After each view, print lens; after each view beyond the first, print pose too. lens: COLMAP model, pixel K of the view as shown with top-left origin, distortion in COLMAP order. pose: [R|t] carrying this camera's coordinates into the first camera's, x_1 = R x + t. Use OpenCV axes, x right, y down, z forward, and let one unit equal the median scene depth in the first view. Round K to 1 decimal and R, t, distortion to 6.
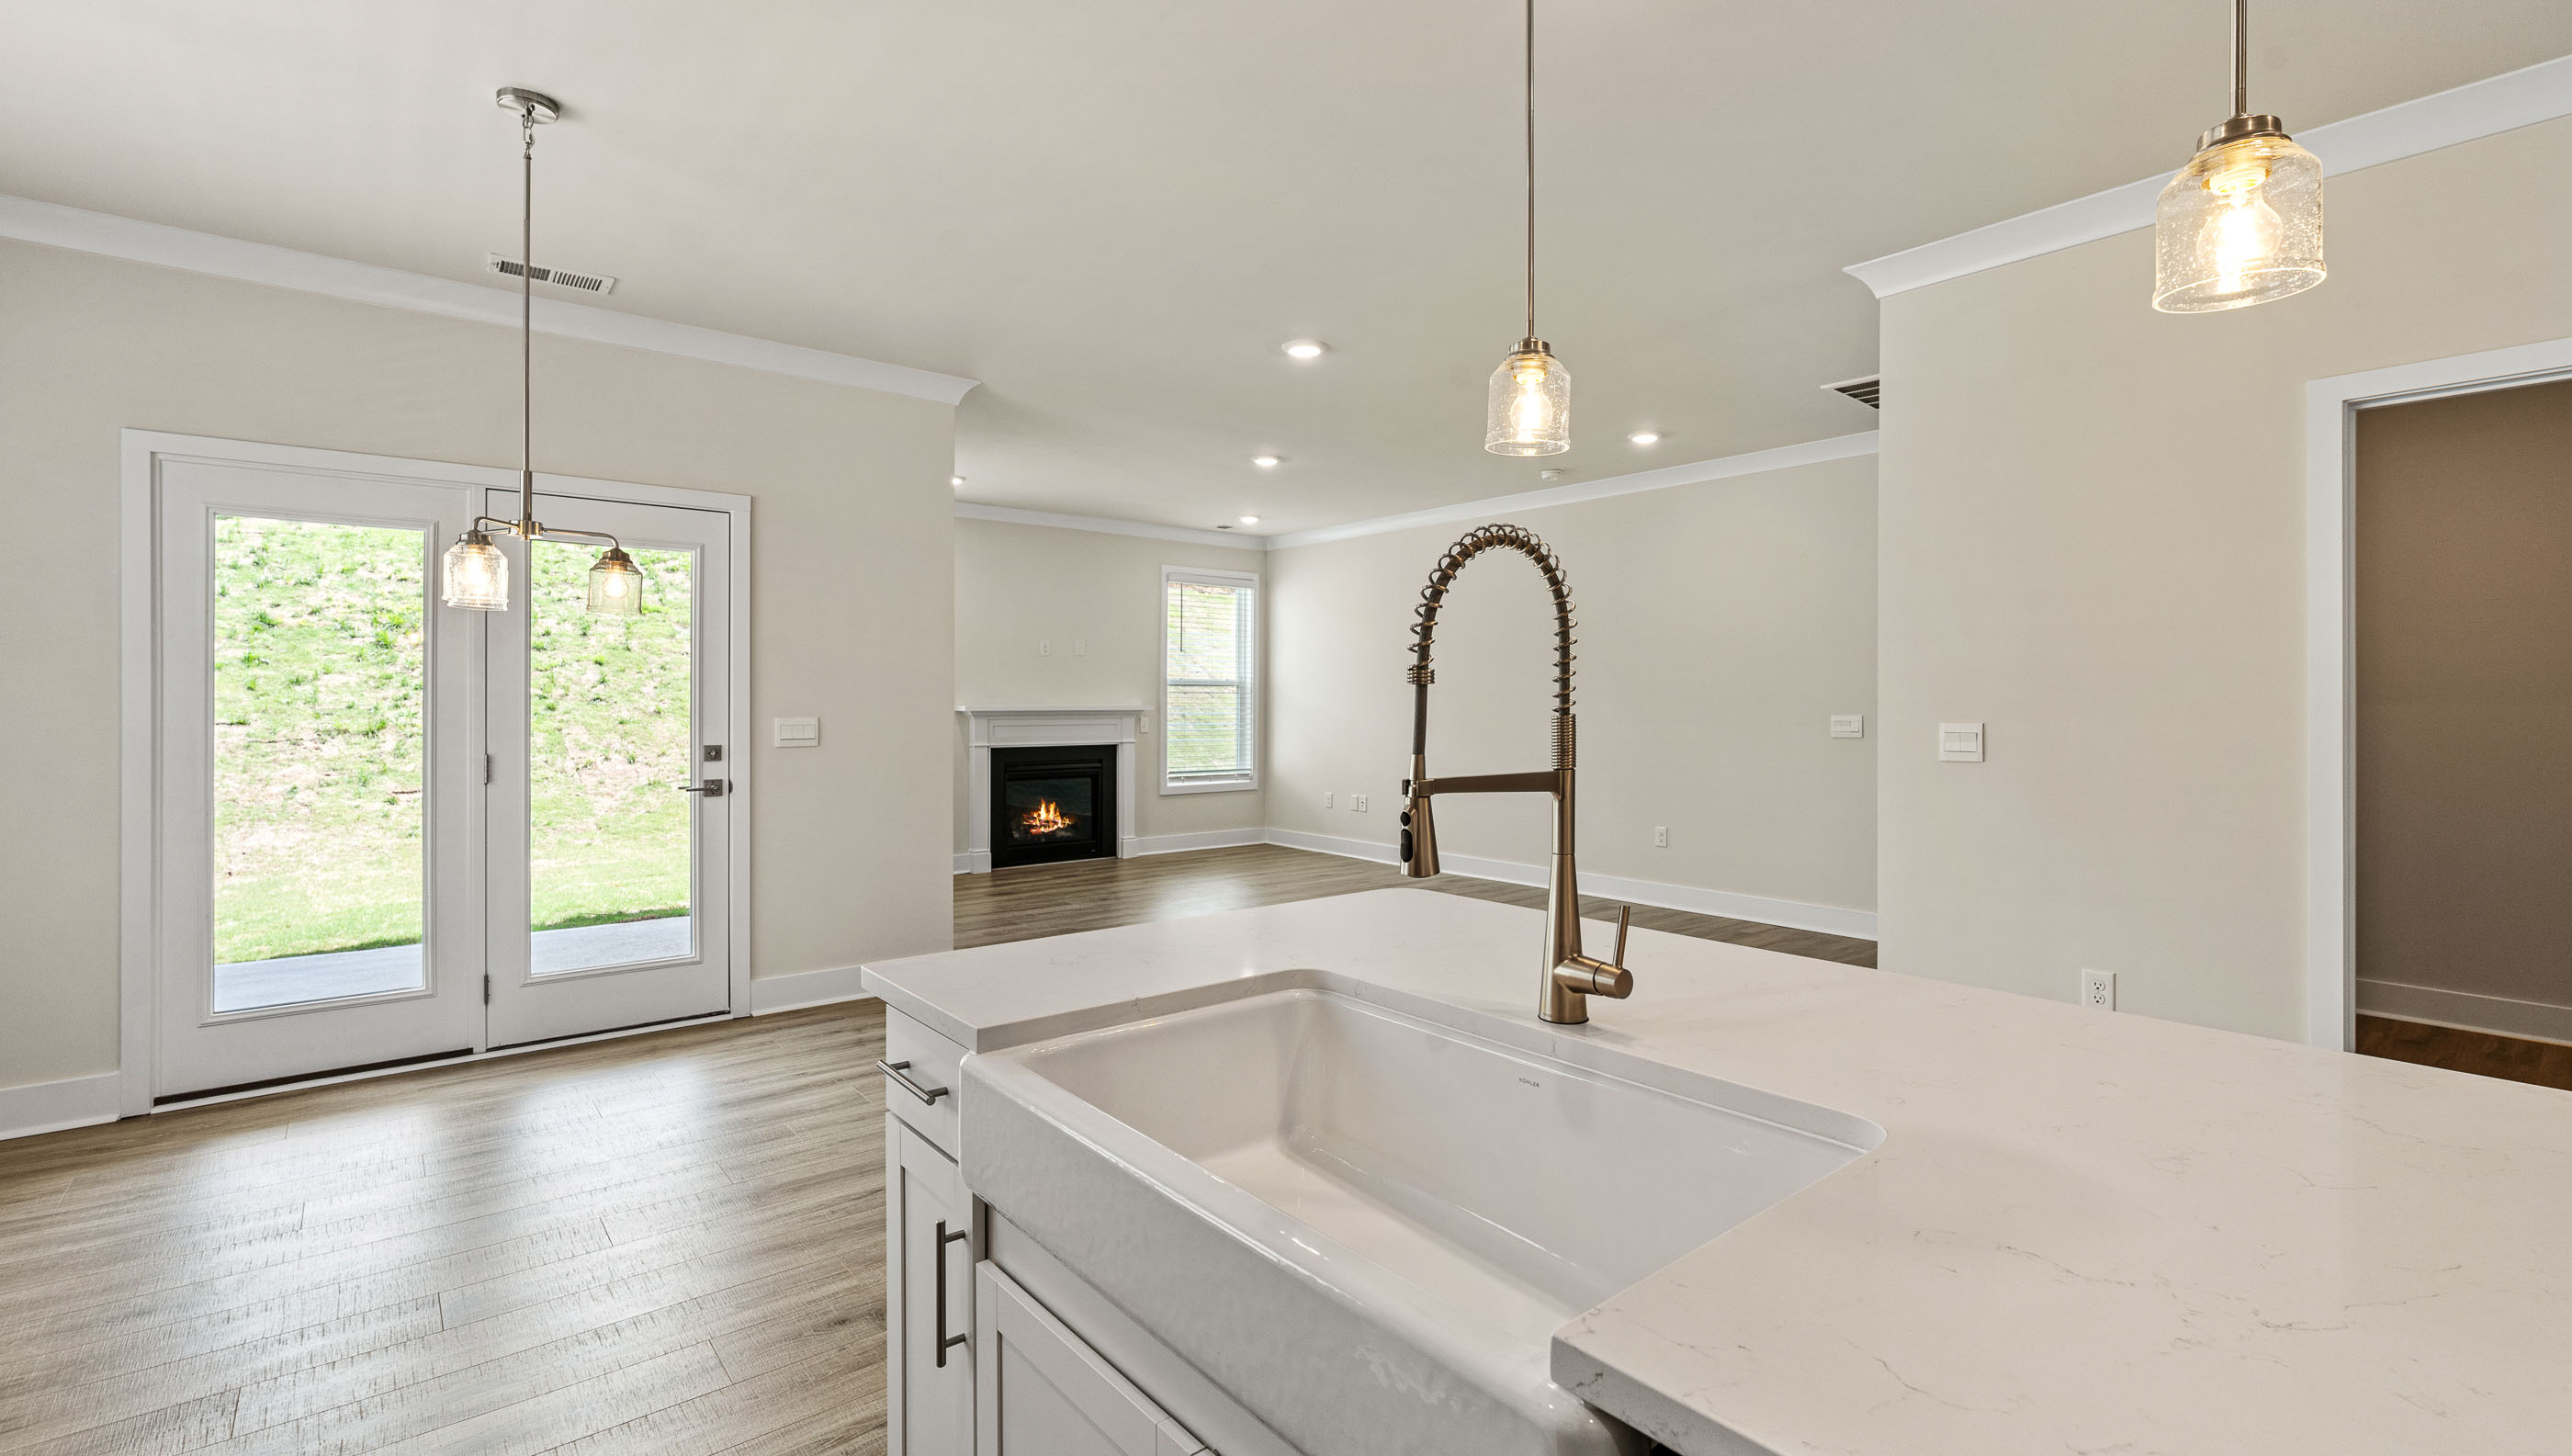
lens RADIAL K [[1128.9, 0, 1271.9], [0, 1128.9, 710.7], [0, 0, 1]] dist [0.000083, 0.000036]
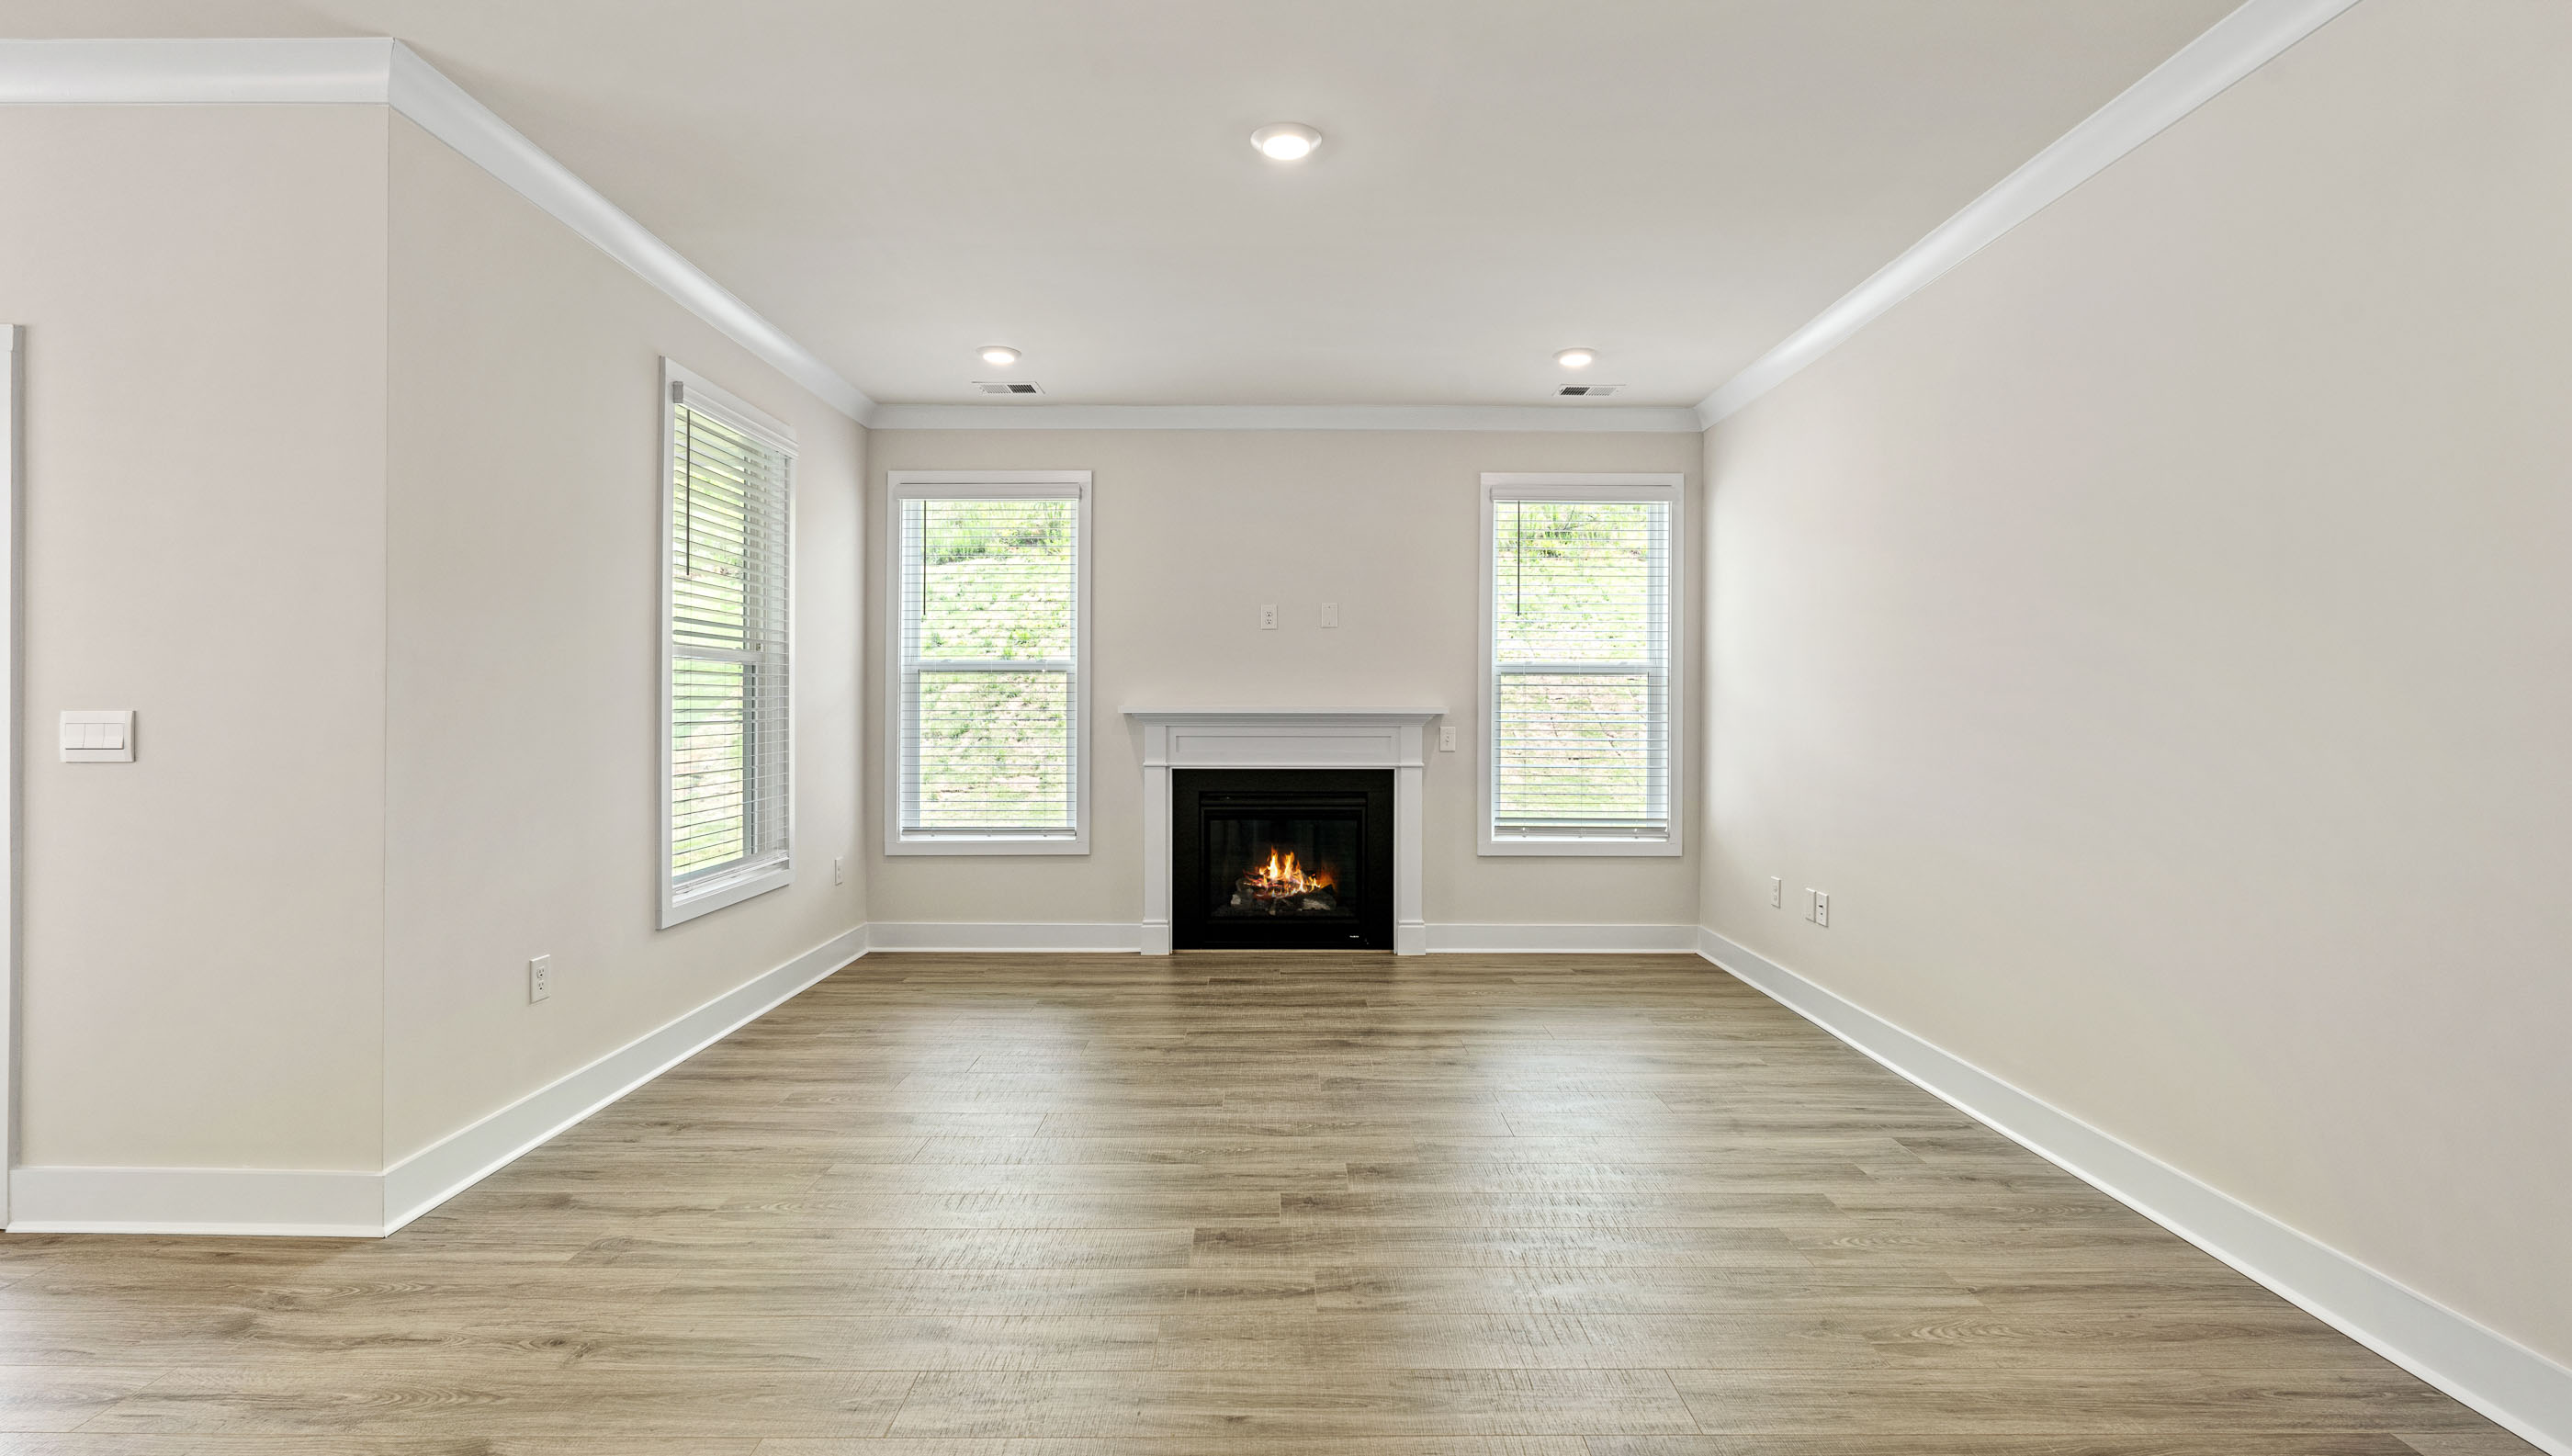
lens RADIAL K [[1128.9, 0, 1285.4], [0, 1128.9, 712.0], [0, 0, 1]] dist [0.000083, 0.000036]
pose [[0.782043, 0.003894, -0.623213, 0.207793], [-0.008605, 0.999953, -0.004550, 0.002244], [0.623166, 0.008921, 0.782039, 0.491423]]
